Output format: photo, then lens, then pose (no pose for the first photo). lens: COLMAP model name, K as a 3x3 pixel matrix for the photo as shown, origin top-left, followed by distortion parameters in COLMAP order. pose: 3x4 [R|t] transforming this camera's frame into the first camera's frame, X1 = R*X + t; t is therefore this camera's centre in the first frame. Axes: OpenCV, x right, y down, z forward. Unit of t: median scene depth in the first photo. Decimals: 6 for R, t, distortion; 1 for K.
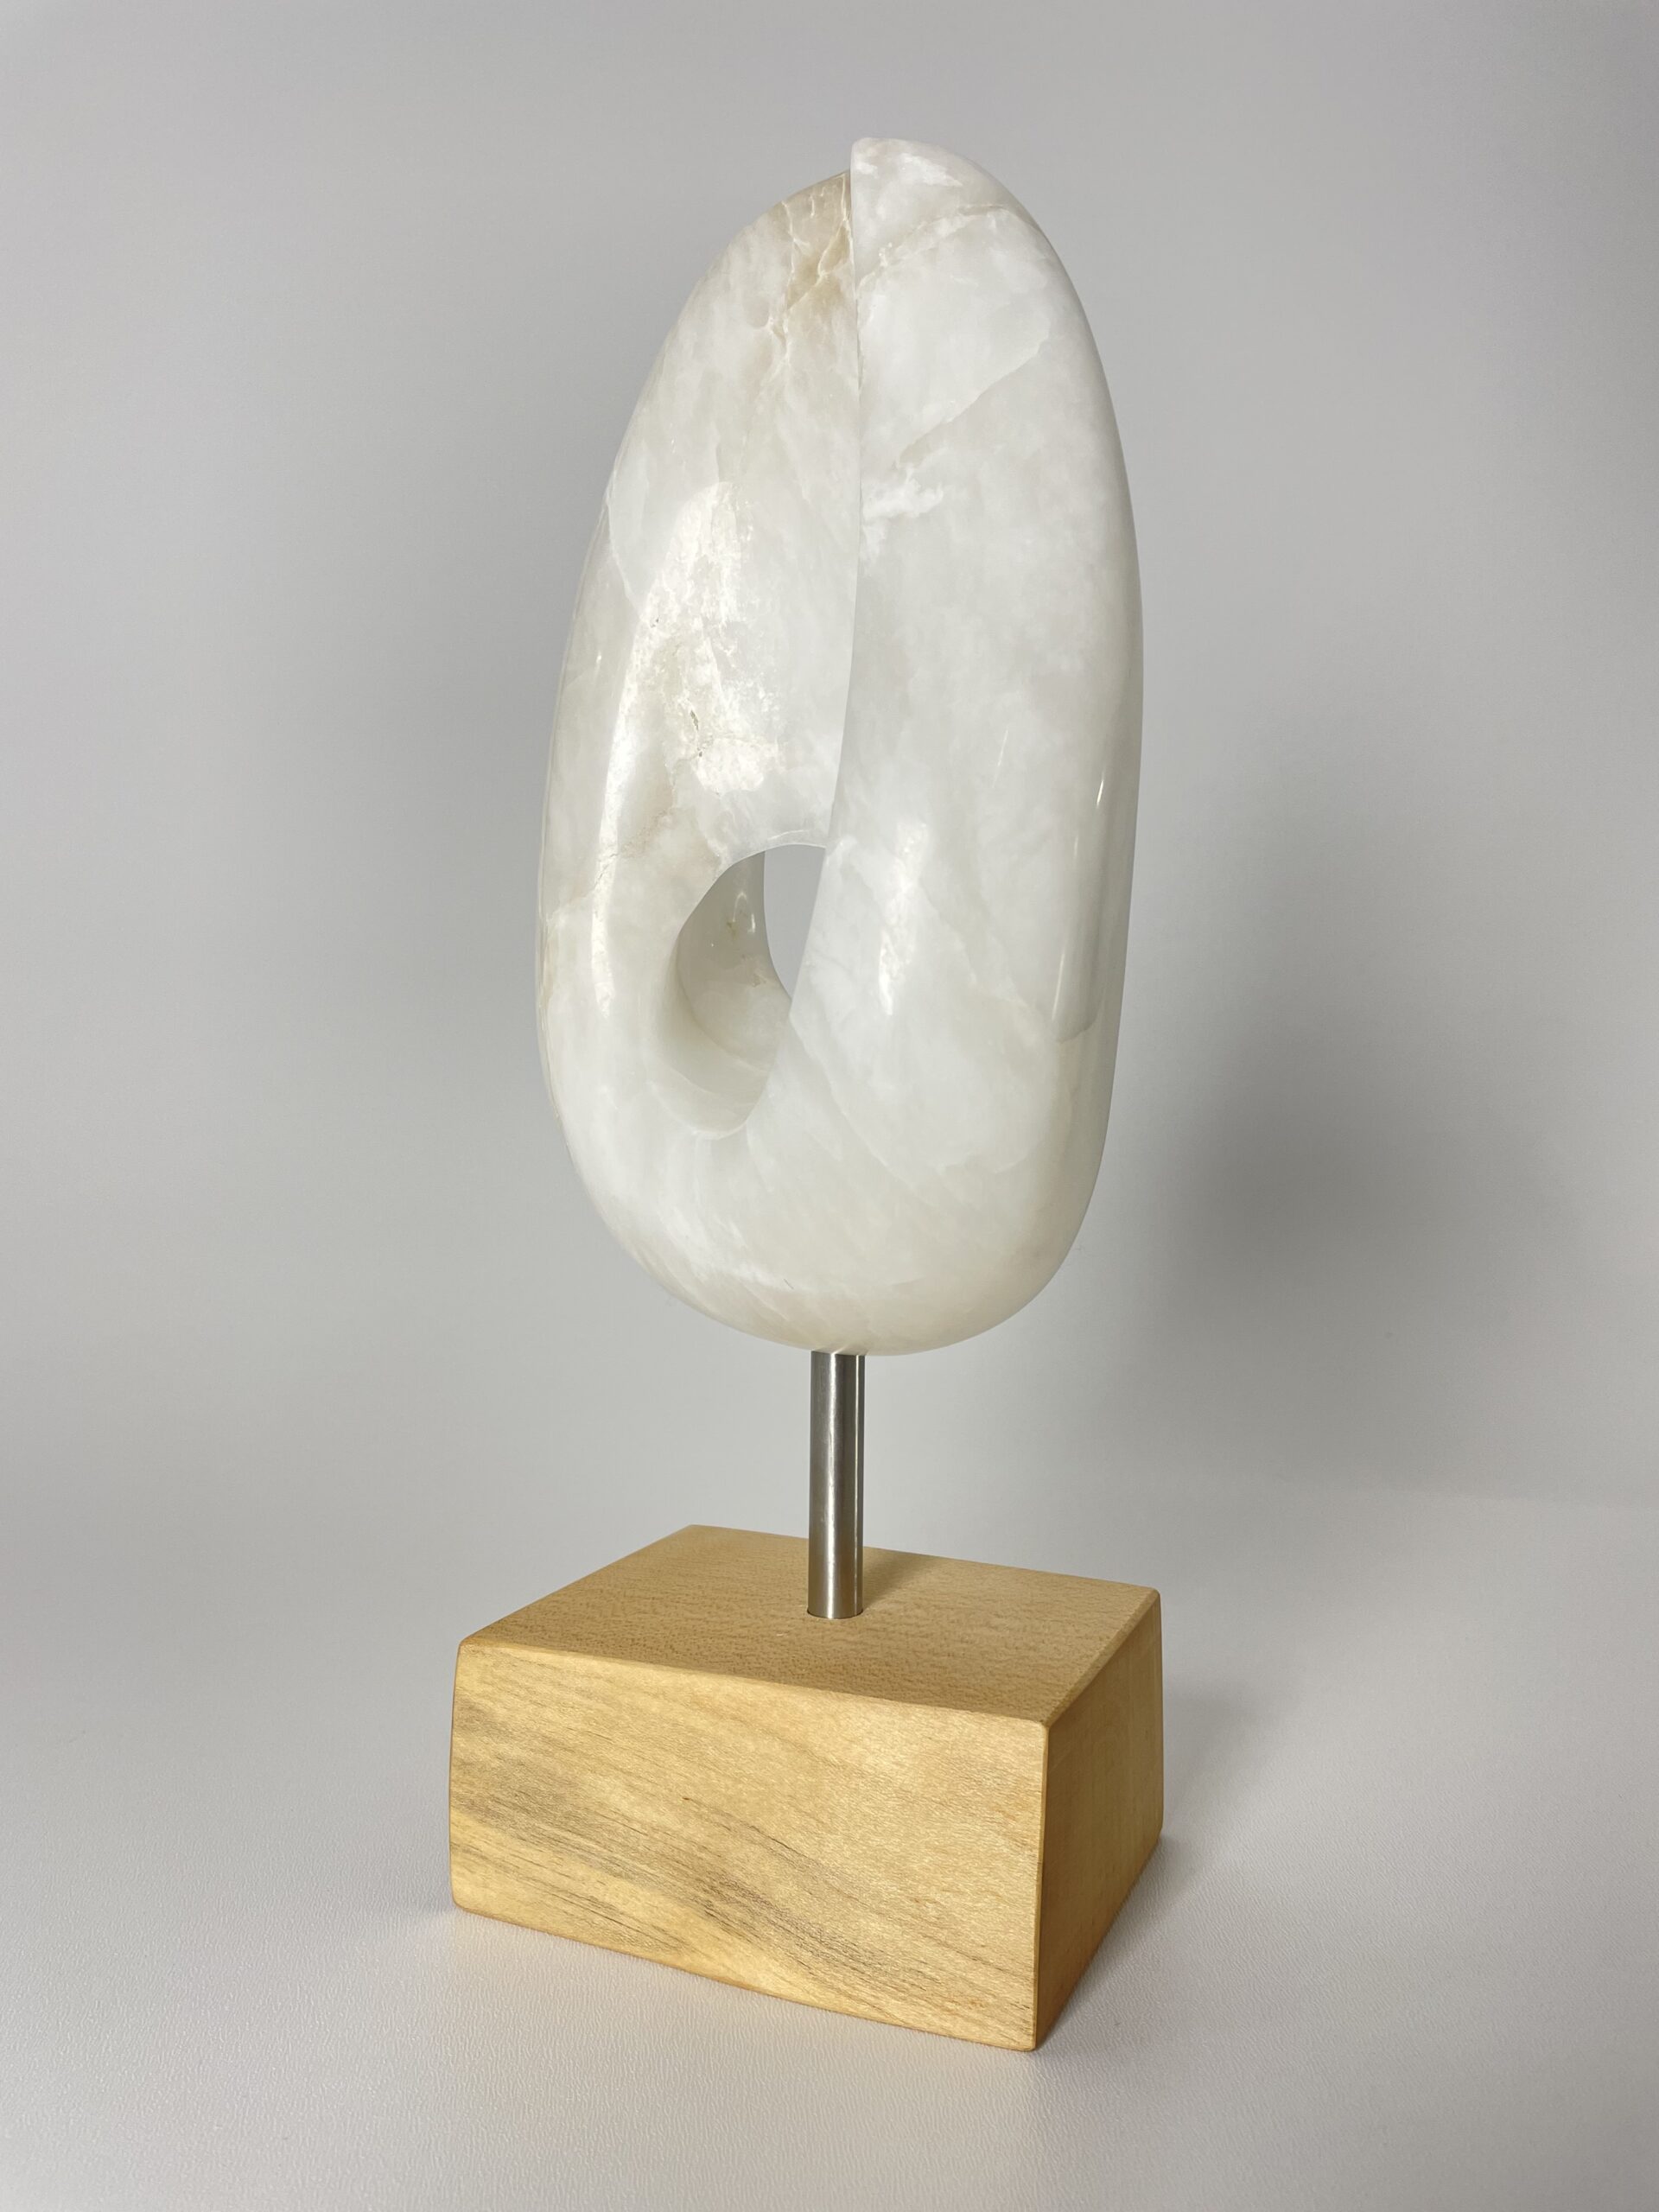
lens RADIAL K [[1693.8, 0, 828.1], [0, 1693.8, 1107.4], [0, 0, 1]] dist [0.034063, 0.001760]
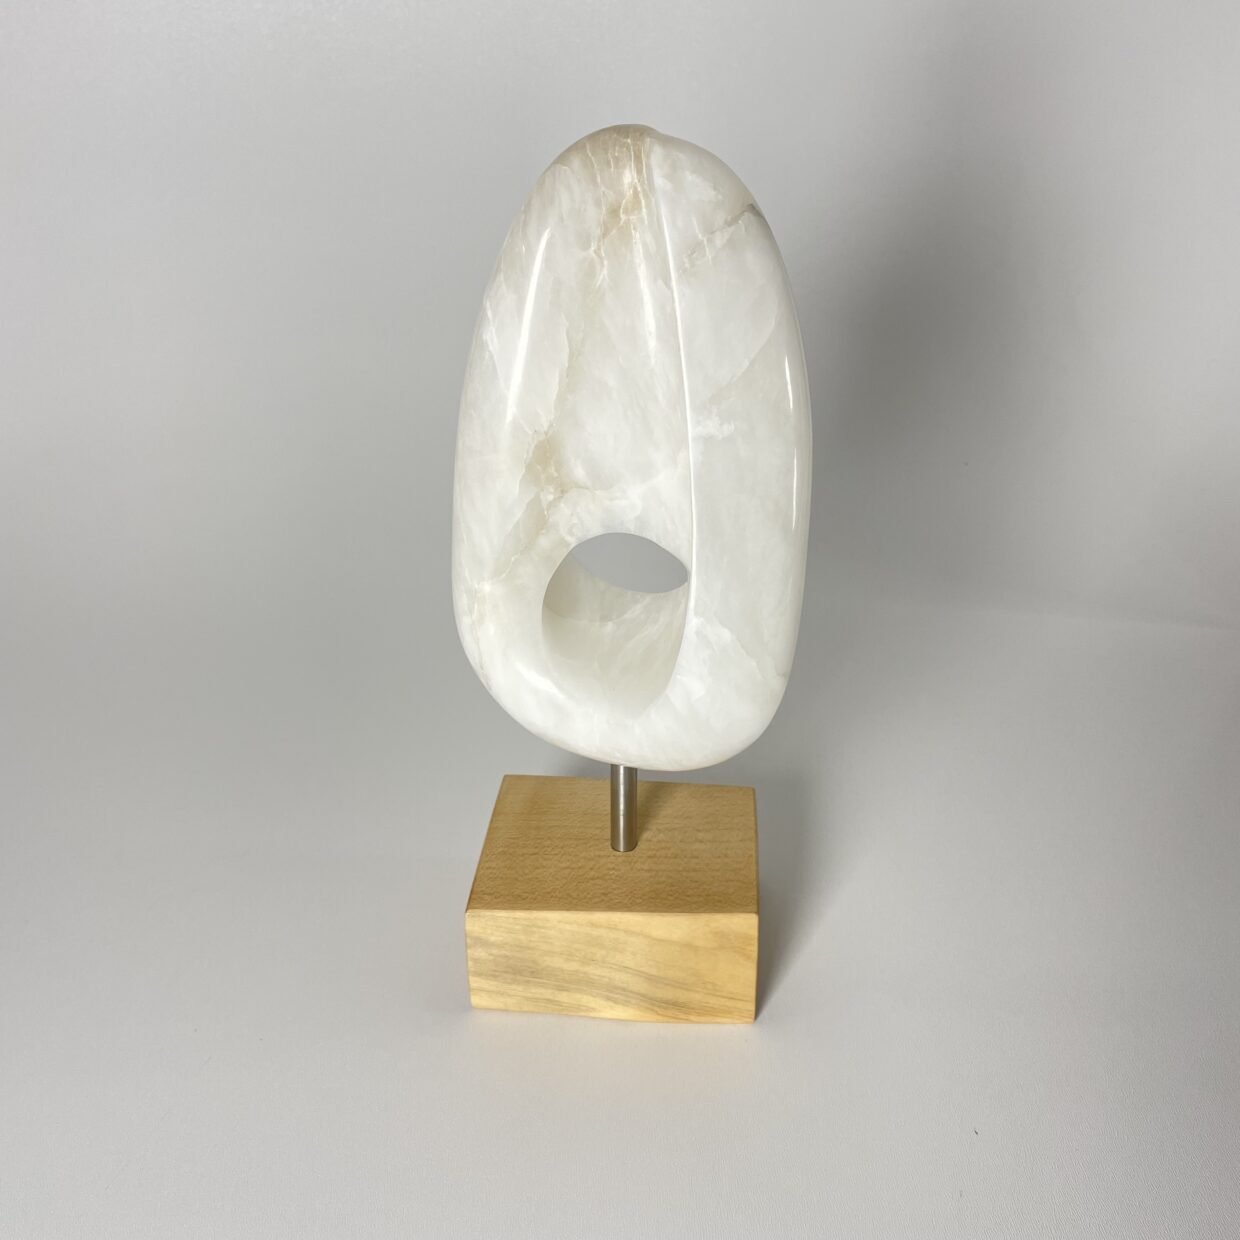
lens RADIAL K [[1276.2, 0, 621.3], [0, 1276.2, 618.9], [0, 0, 1]] dist [0.089866, 0.000000]
pose [[0.940601, -0.179376, 0.288259, -0.427140], [0.019789, 0.876559, 0.480887, -0.742920], [-0.338936, -0.446618, 0.828043, -0.182957]]
